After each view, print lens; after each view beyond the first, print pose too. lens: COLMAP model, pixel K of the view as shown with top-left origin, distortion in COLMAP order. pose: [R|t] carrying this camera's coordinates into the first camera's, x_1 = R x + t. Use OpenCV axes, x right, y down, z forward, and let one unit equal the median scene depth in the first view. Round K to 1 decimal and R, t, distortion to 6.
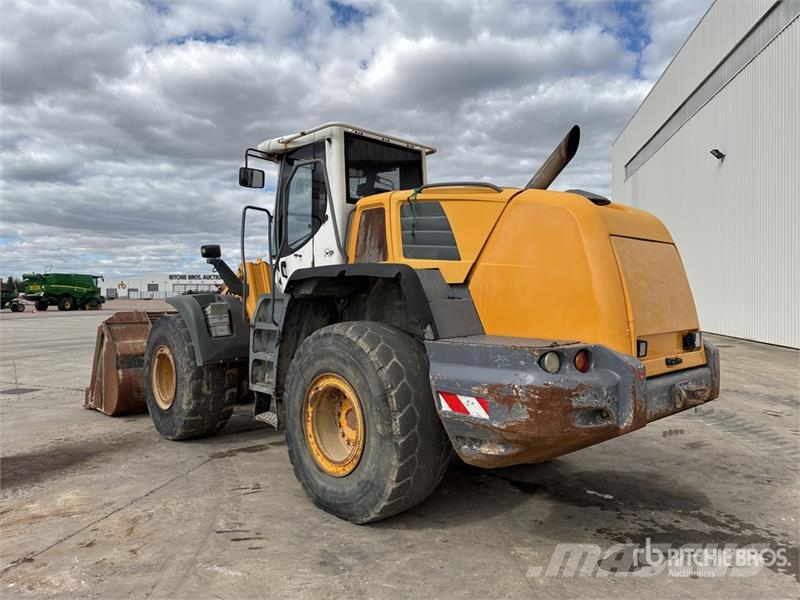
lens RADIAL K [[560.9, 0, 405.9], [0, 560.9, 300.5], [0, 0, 1]] dist [0.082397, -0.113097]
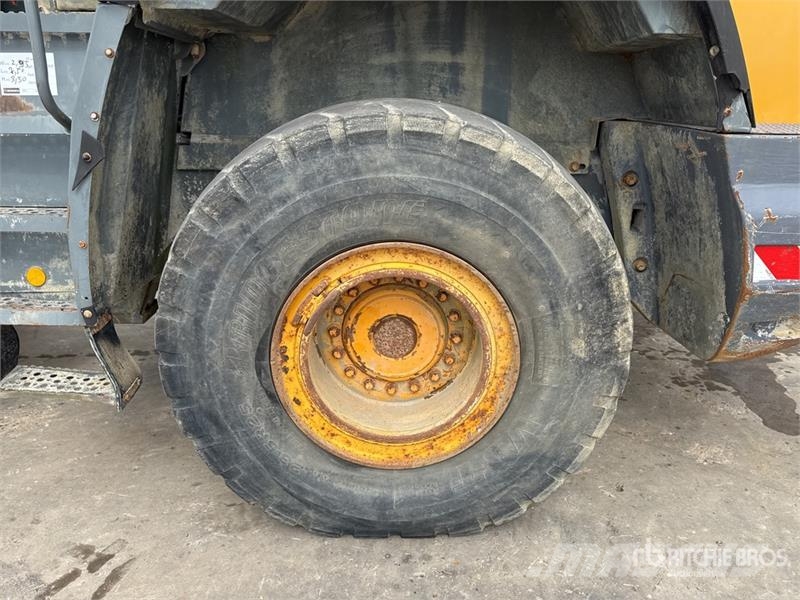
lens RADIAL K [[562.8, 0, 399.9], [0, 562.8, 303.6], [0, 0, 1]] dist [0.076446, -0.108864]
pose [[0.684573, -0.241278, 0.687855, -0.390367], [-0.004033, 0.942364, 0.334565, 0.039616], [-0.728933, -0.231809, 0.644144, 0.722510]]
